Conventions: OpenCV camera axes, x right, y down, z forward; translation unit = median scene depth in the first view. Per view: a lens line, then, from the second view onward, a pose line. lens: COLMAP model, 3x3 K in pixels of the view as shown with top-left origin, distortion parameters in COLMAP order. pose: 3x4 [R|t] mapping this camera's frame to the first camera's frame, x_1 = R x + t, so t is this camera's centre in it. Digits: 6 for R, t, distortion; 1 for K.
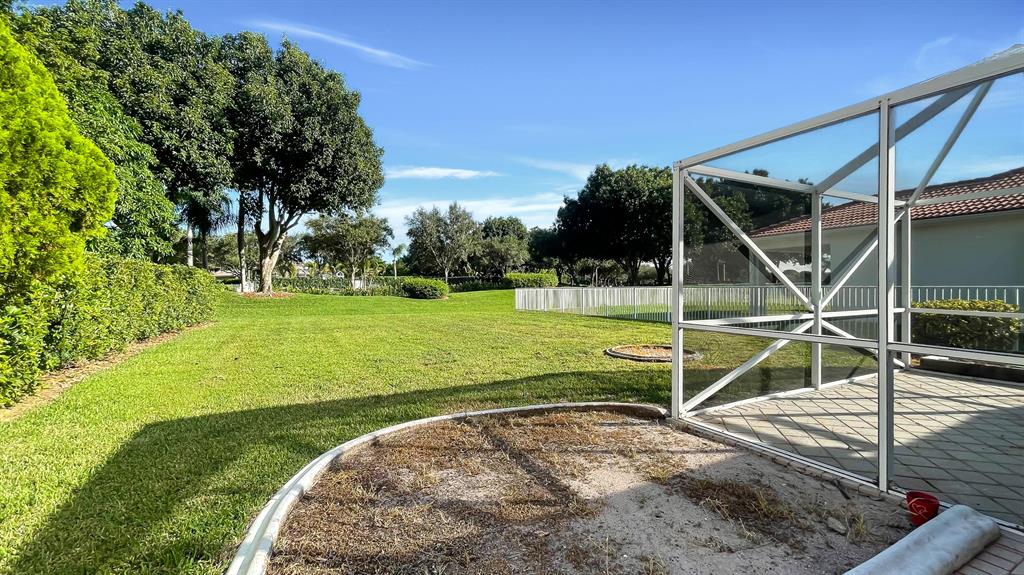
lens RADIAL K [[421.5, 0, 511.6], [0, 421.5, 284.5], [0, 0, 1]] dist [-0.002654, 0.000116]
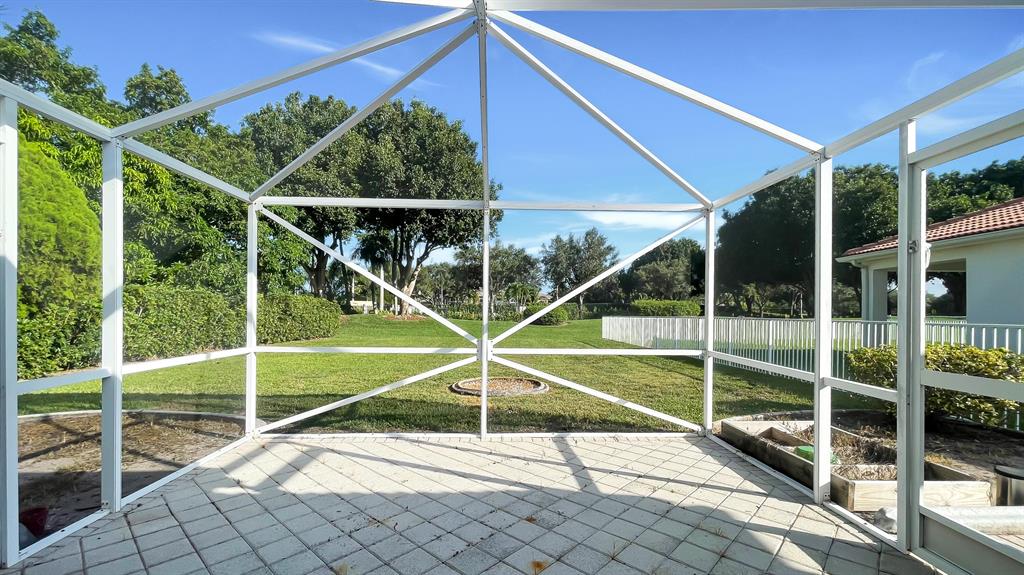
lens RADIAL K [[421.5, 0, 508.6], [0, 421.5, 310.4], [0, 0, 1]] dist [-0.002654, 0.000116]
pose [[0.911905, 0.010479, -0.410267, 0.201889], [-0.011323, 0.999936, 0.000371, -0.001865], [0.410245, 0.004307, 0.911965, 0.041634]]
